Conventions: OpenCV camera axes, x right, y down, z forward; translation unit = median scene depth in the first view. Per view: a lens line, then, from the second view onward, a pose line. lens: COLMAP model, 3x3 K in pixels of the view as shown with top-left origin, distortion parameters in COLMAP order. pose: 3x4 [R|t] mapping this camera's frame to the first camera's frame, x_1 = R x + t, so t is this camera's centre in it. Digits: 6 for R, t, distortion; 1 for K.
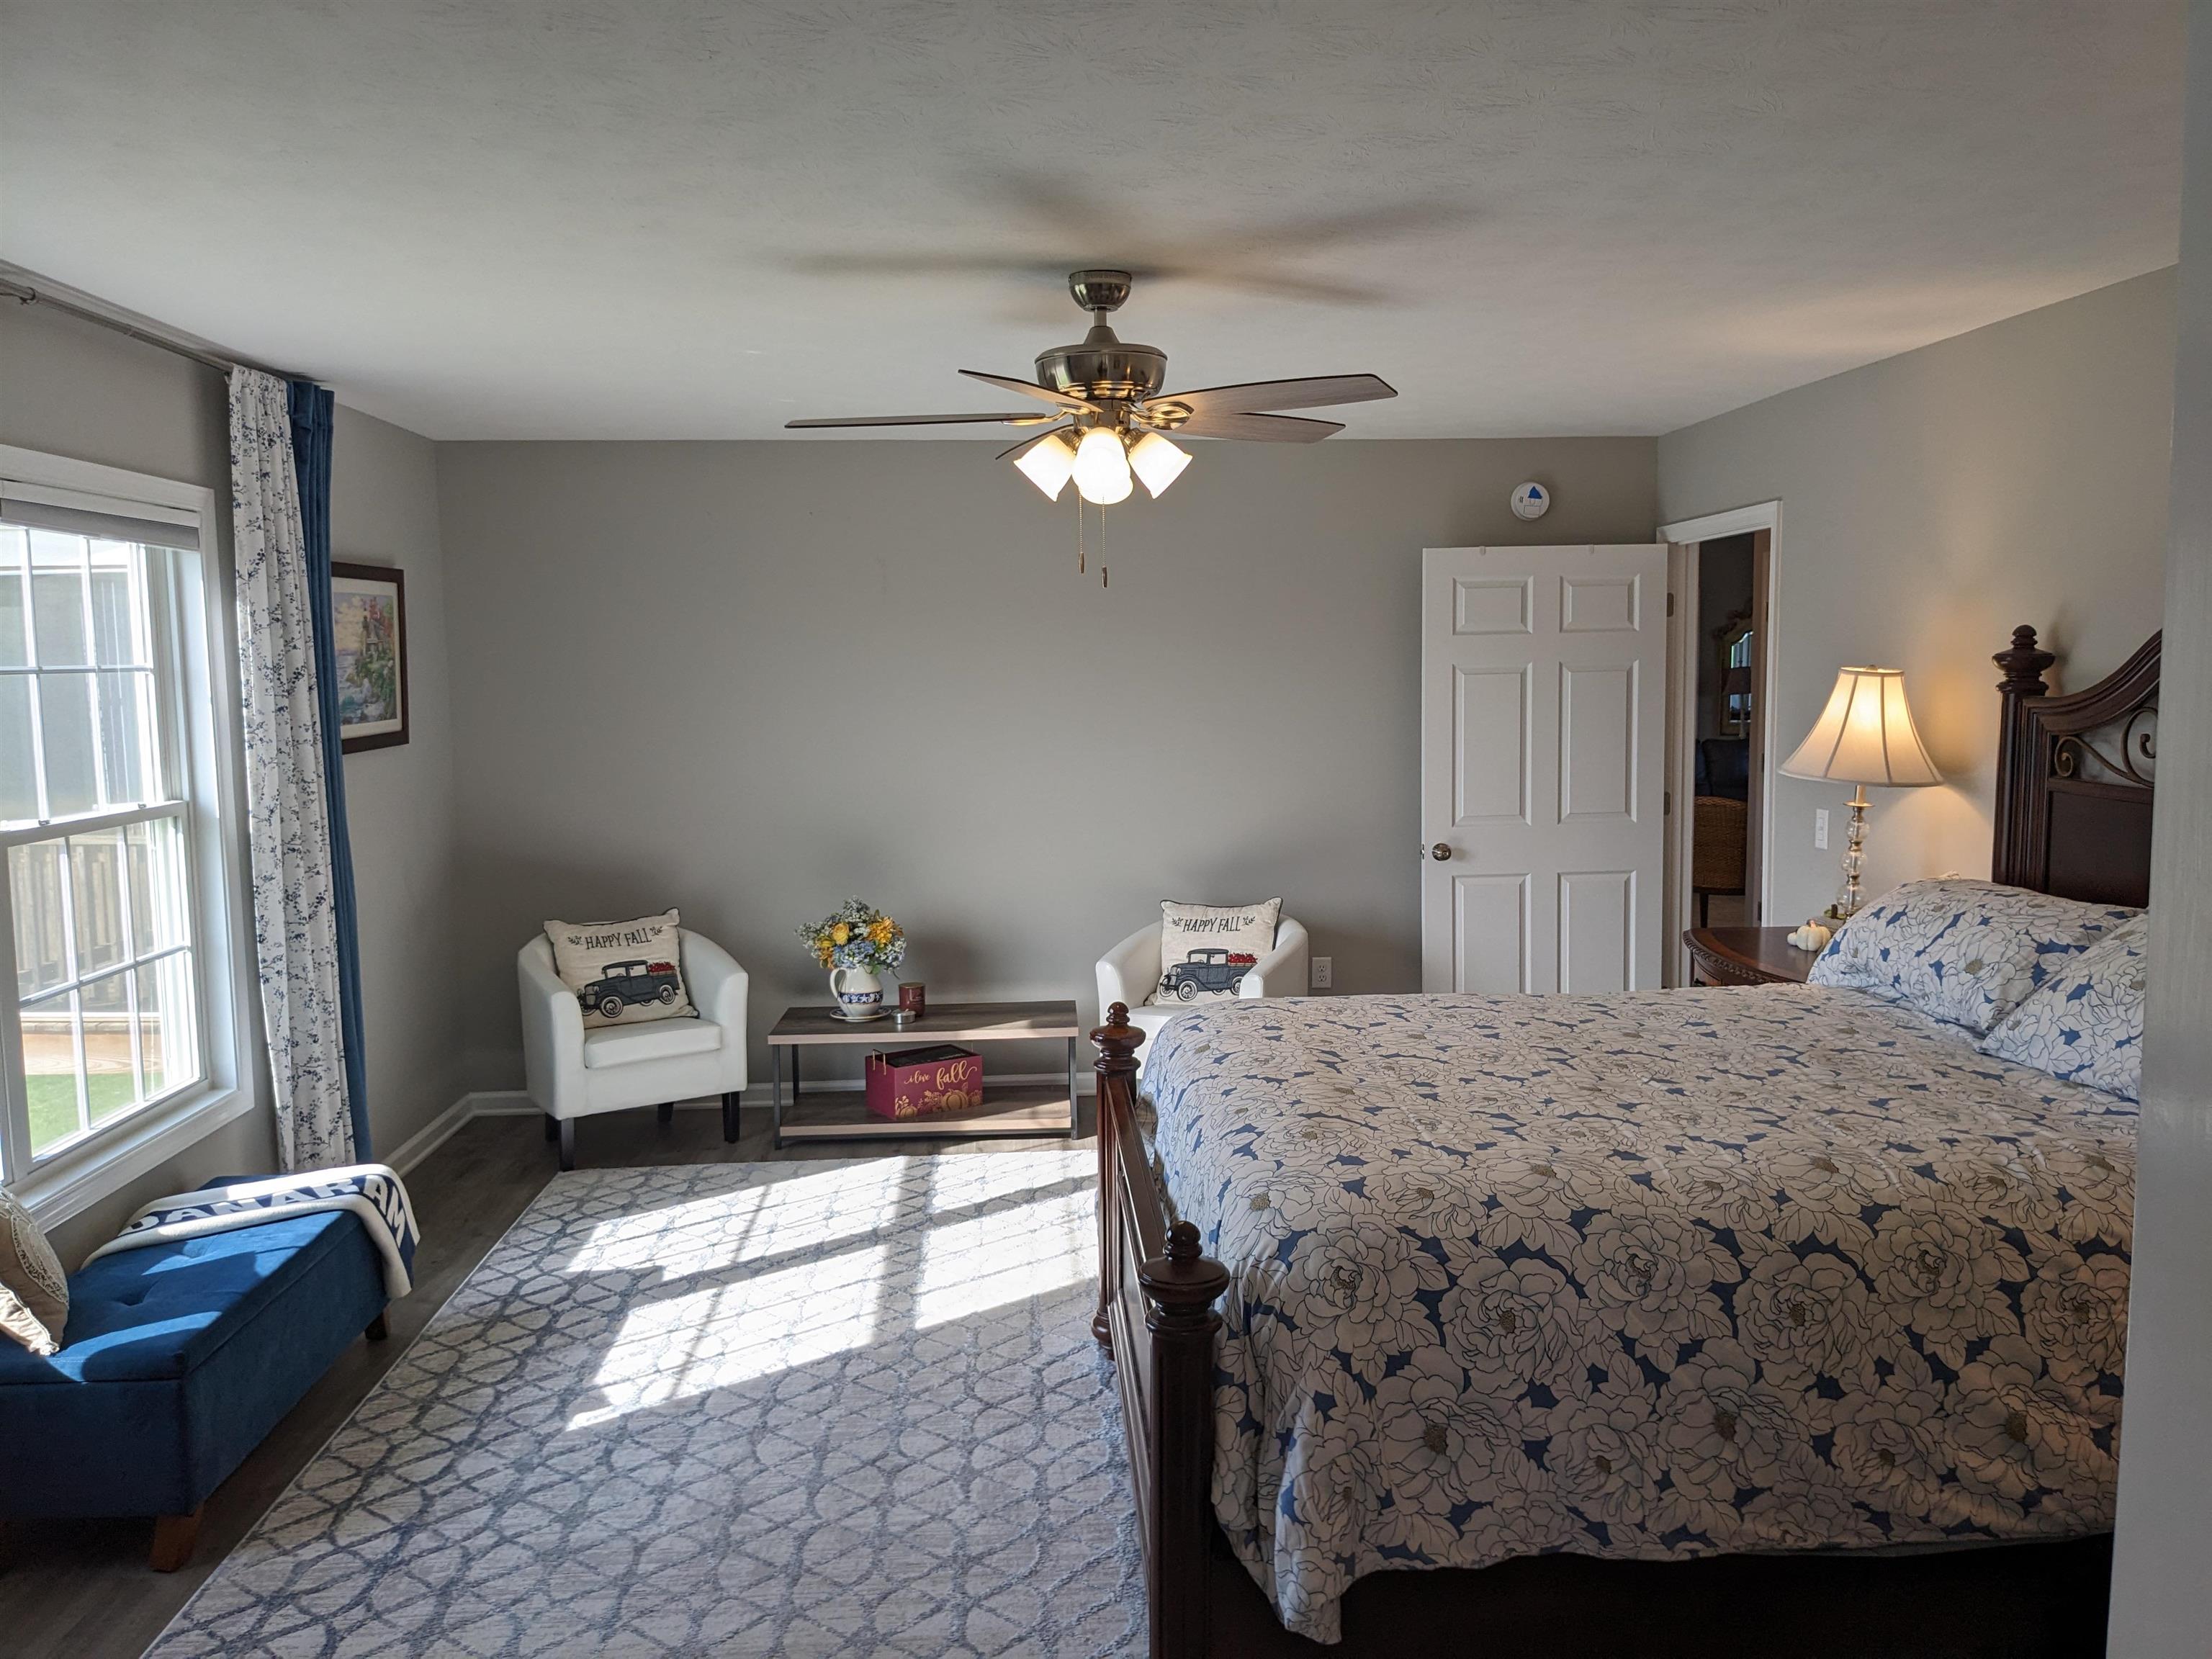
lens RADIAL K [[1750.5, 0, 1106.0], [0, 1750.5, 829.5], [0, 0, 1]] dist [0.069584, -0.111088]
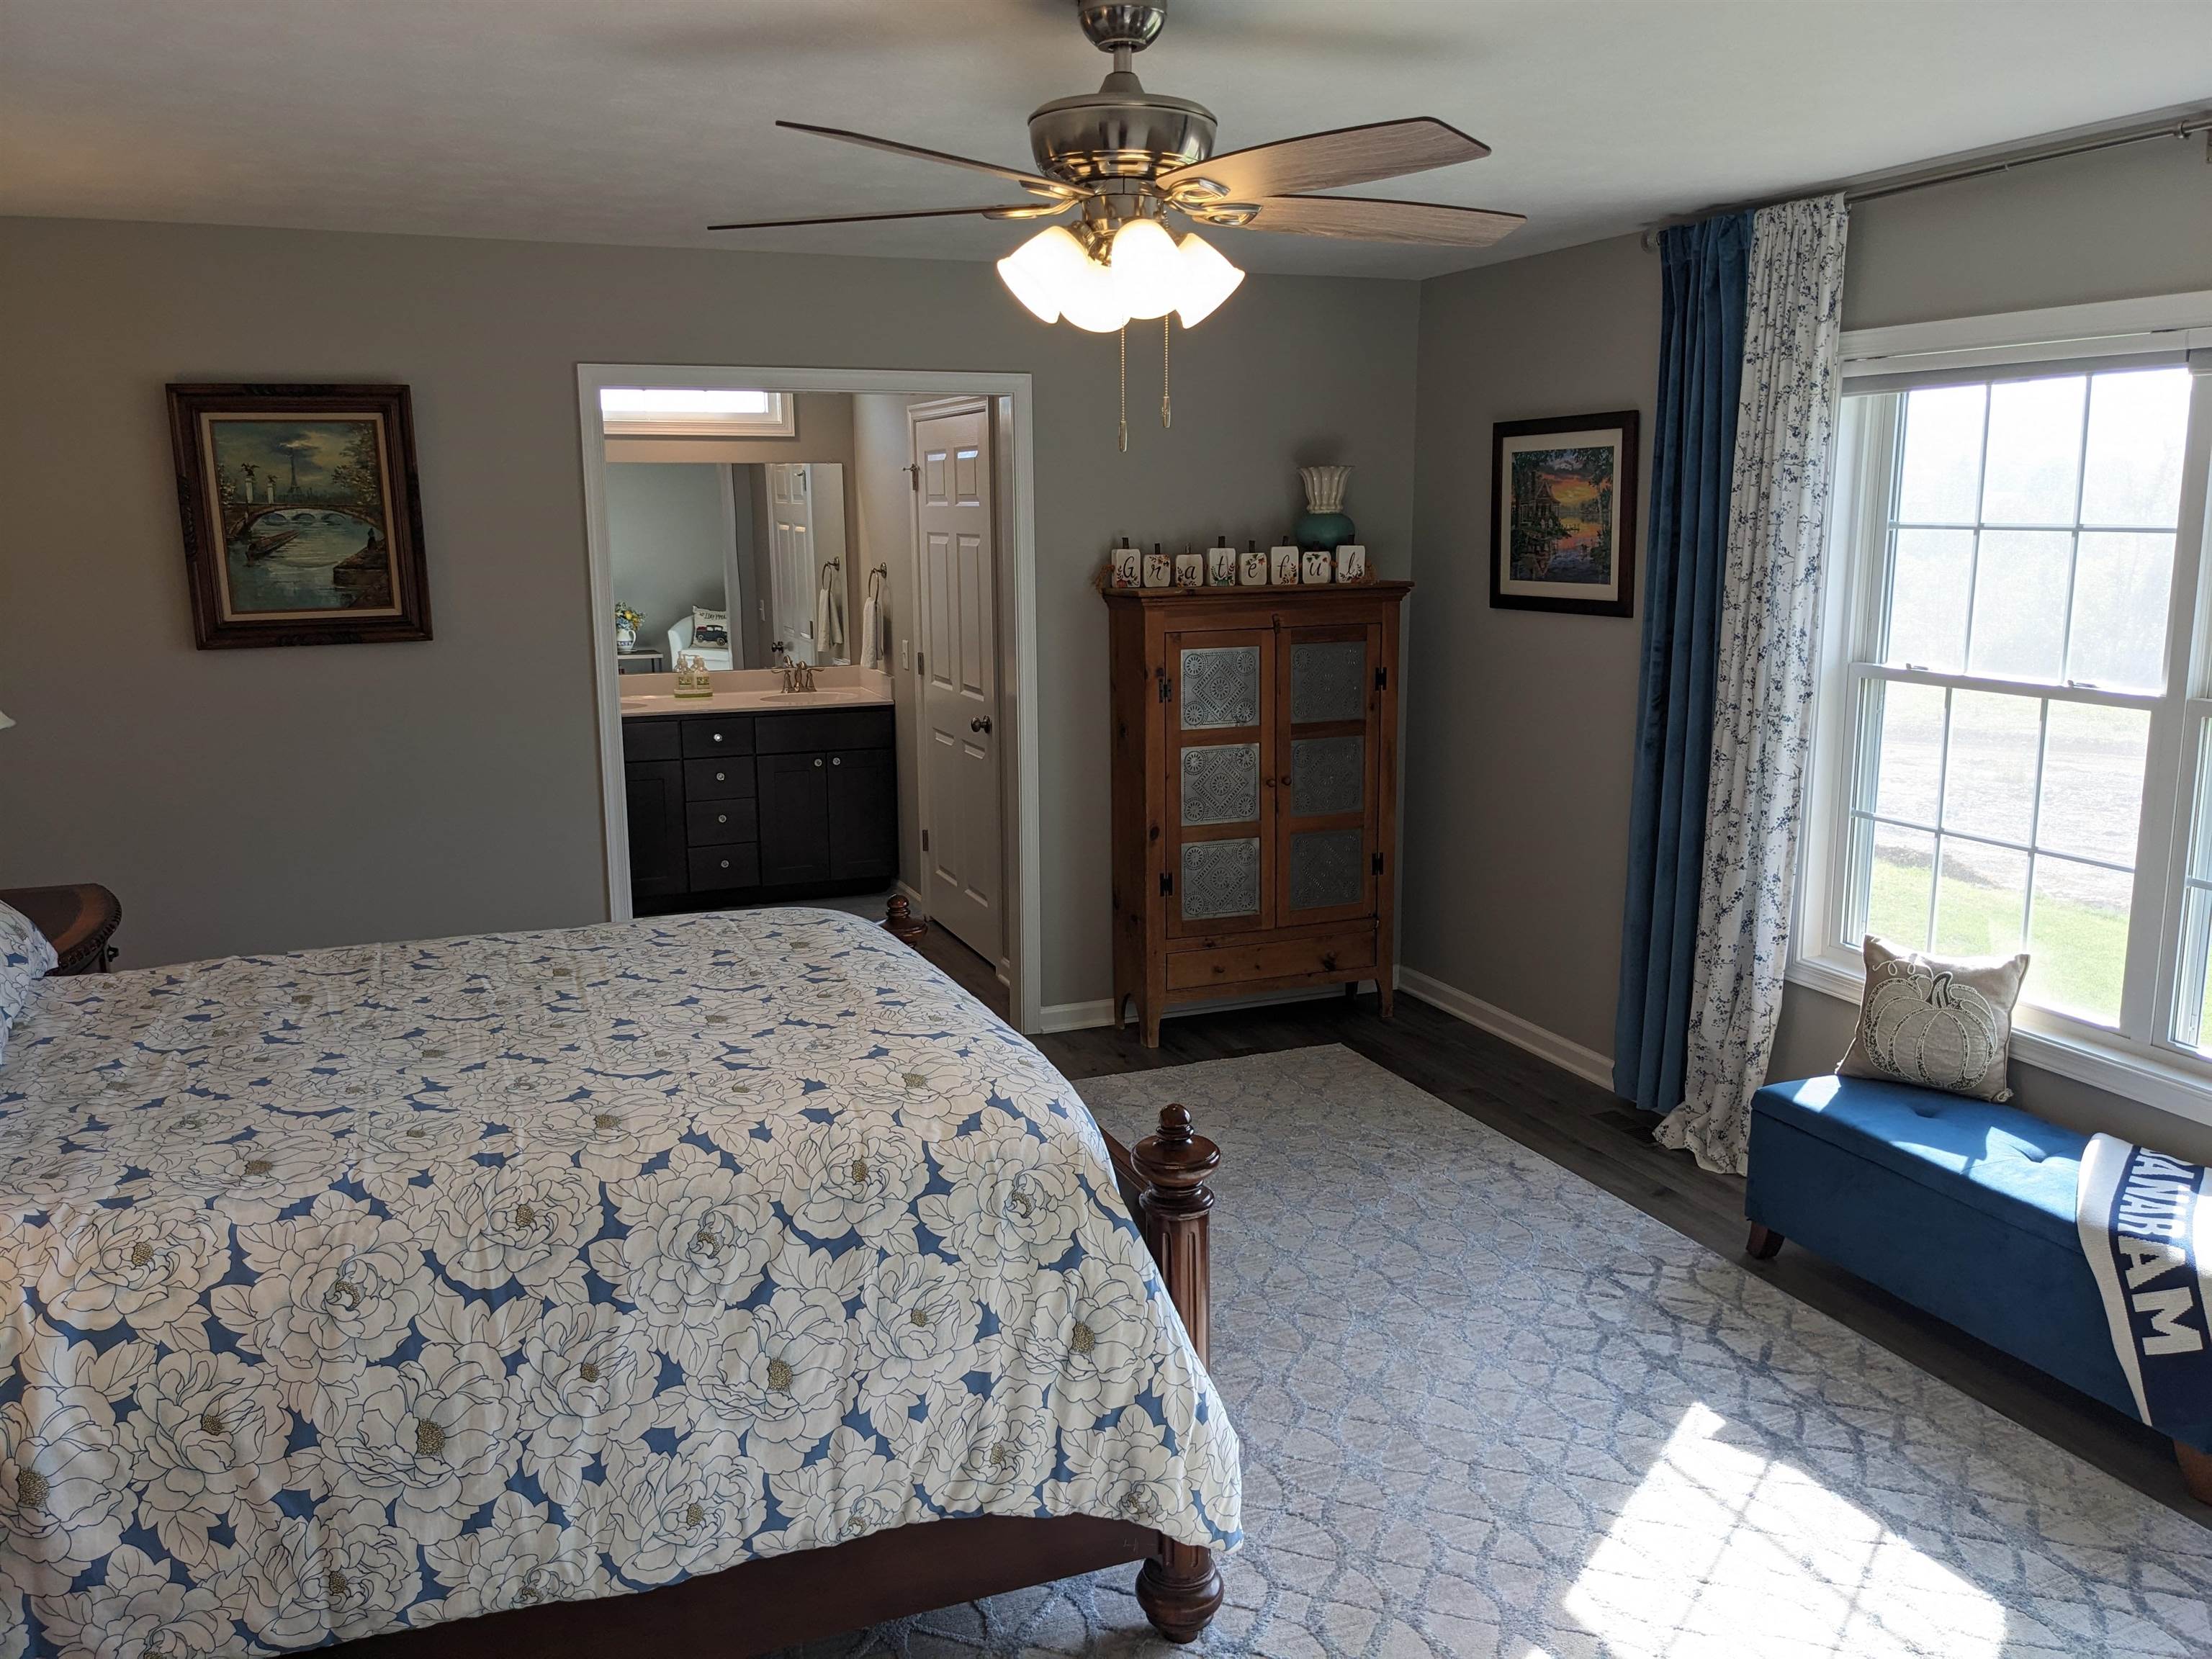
lens RADIAL K [[1750.5, 0, 1106.0], [0, 1750.5, 829.5], [0, 0, 1]] dist [0.069584, -0.111088]
pose [[-0.944591, 0.078208, -0.318797, 0.204747], [-0.015937, 0.959130, 0.282516, -0.158699], [0.327863, 0.271942, -0.904739, 1.397396]]
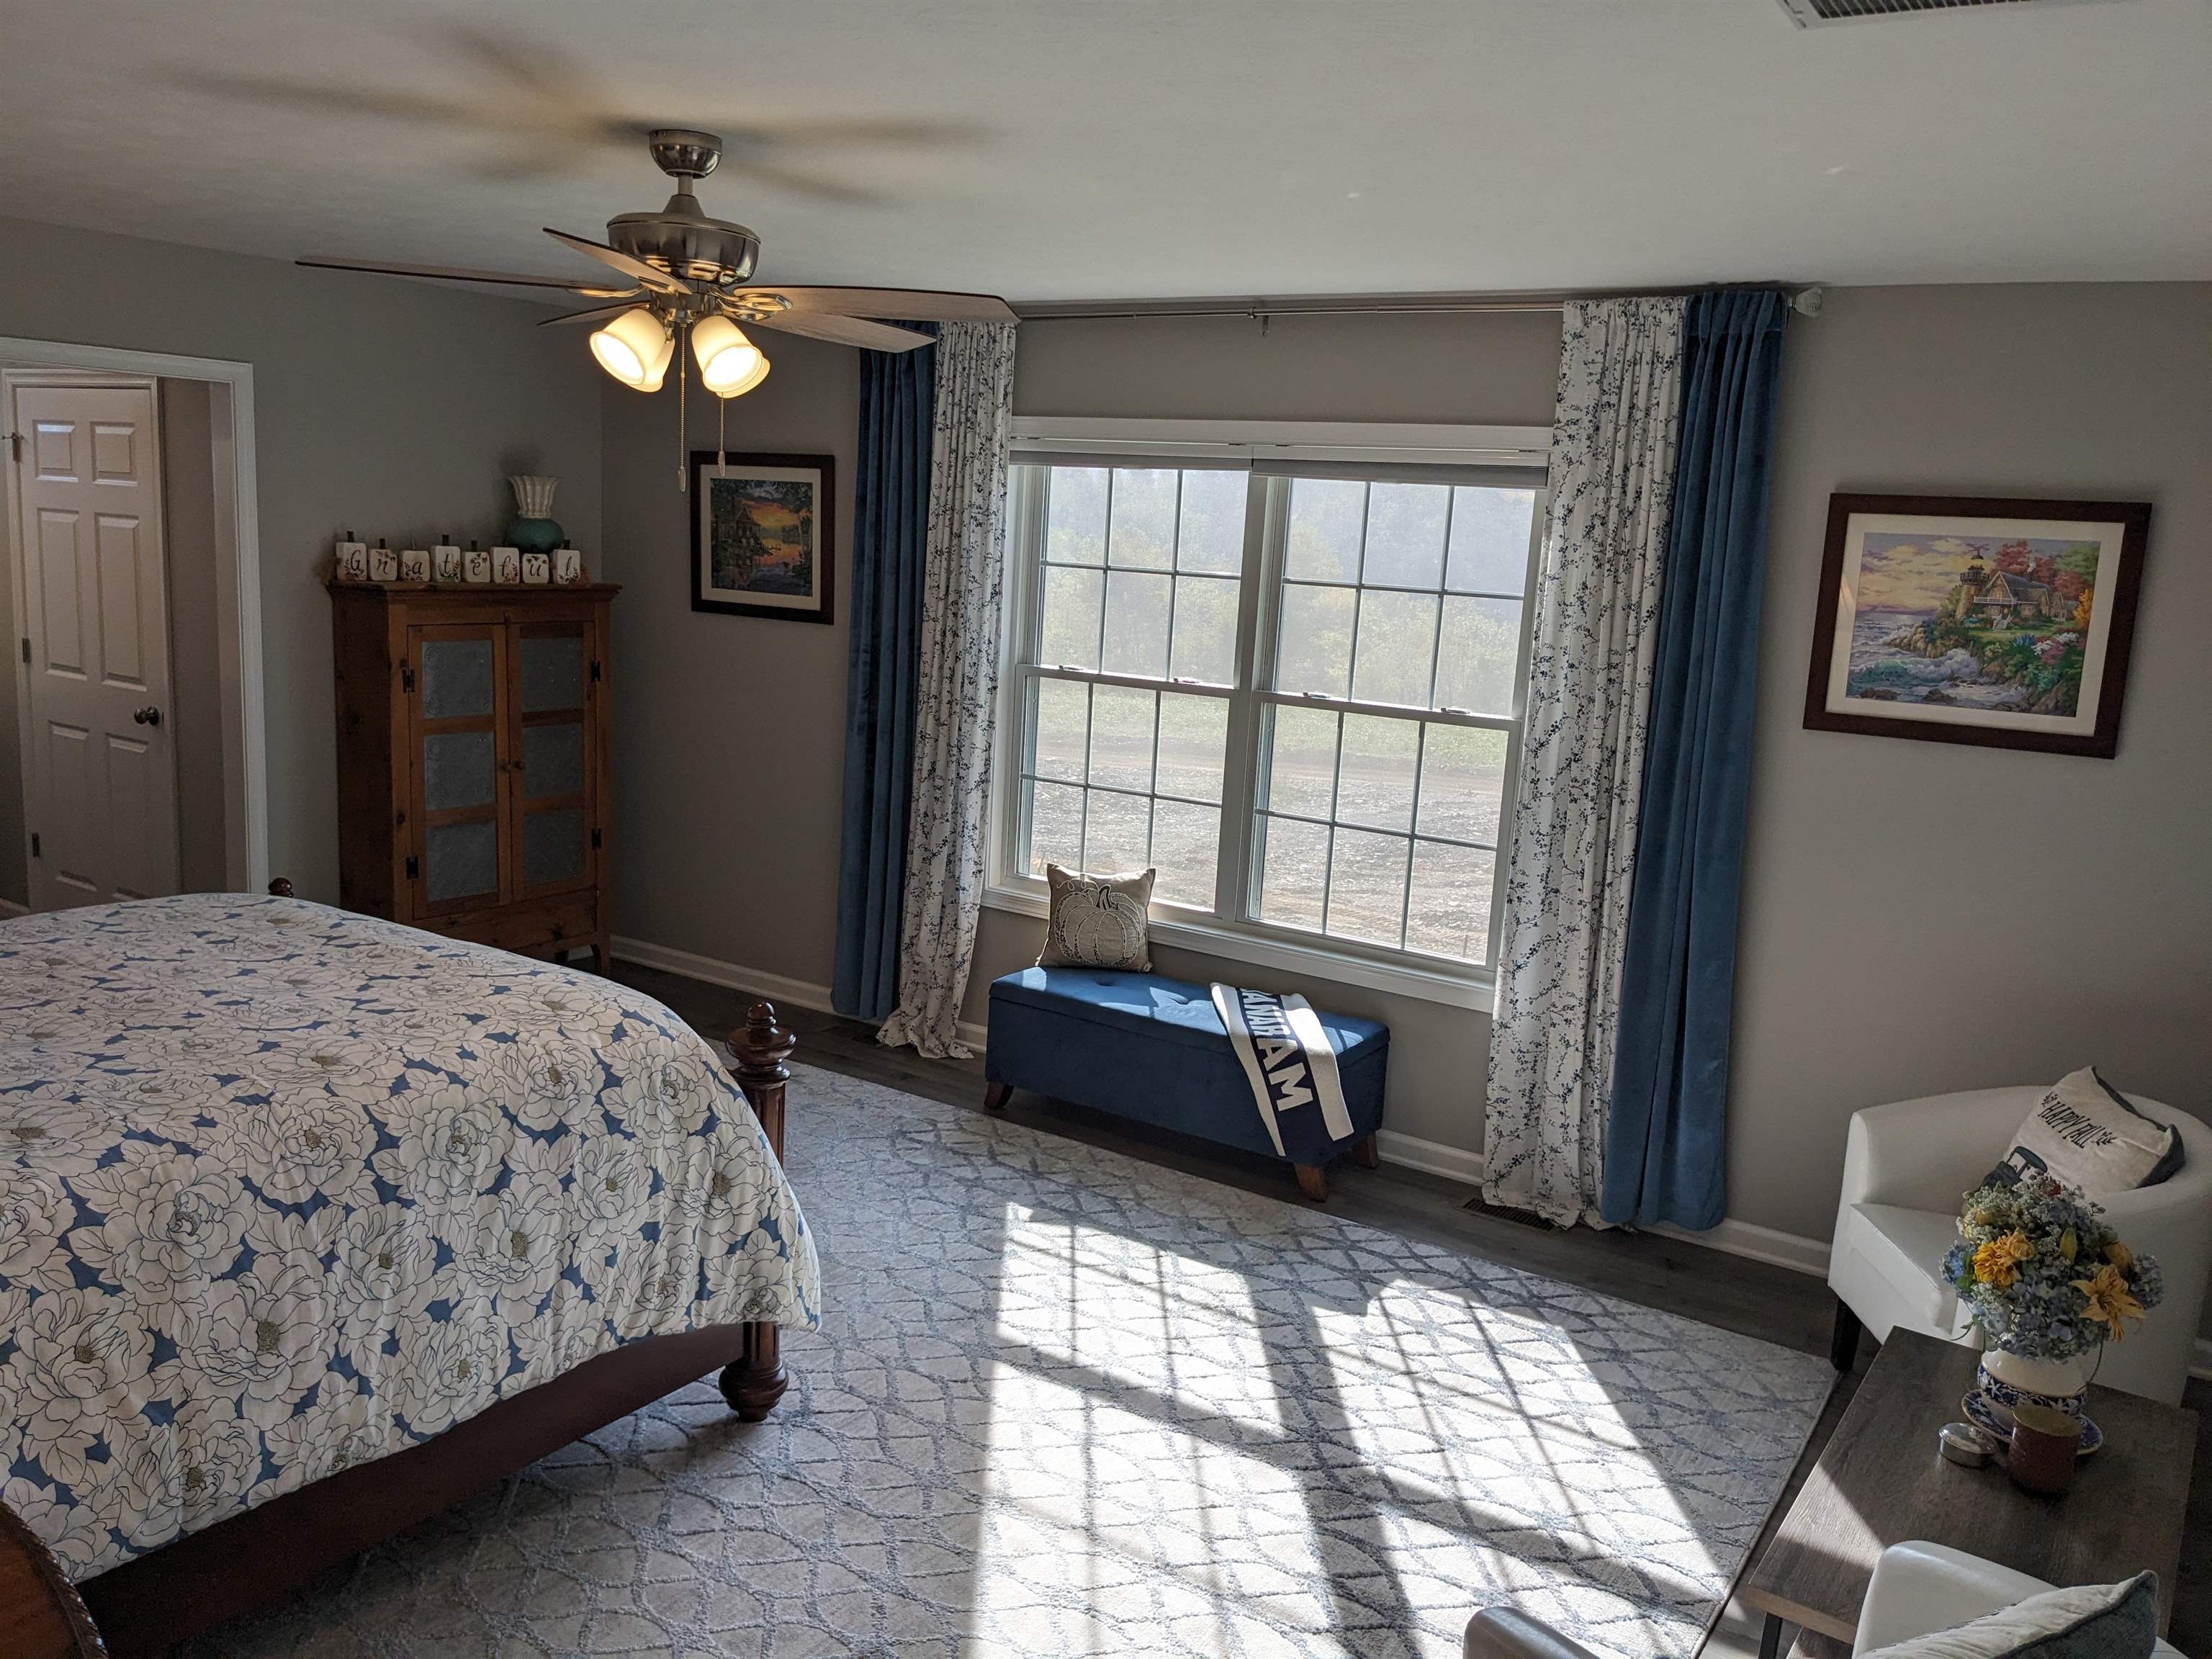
lens RADIAL K [[1731.3, 0, 1114.1], [0, 1731.3, 848.1], [0, 0, 1]] dist [0.106406, -0.153742]
pose [[-0.585414, 0.128008, -0.800565, 0.503646], [-0.132747, 0.958995, 0.250412, -0.178793], [0.799793, 0.252867, -0.544417, 1.417381]]
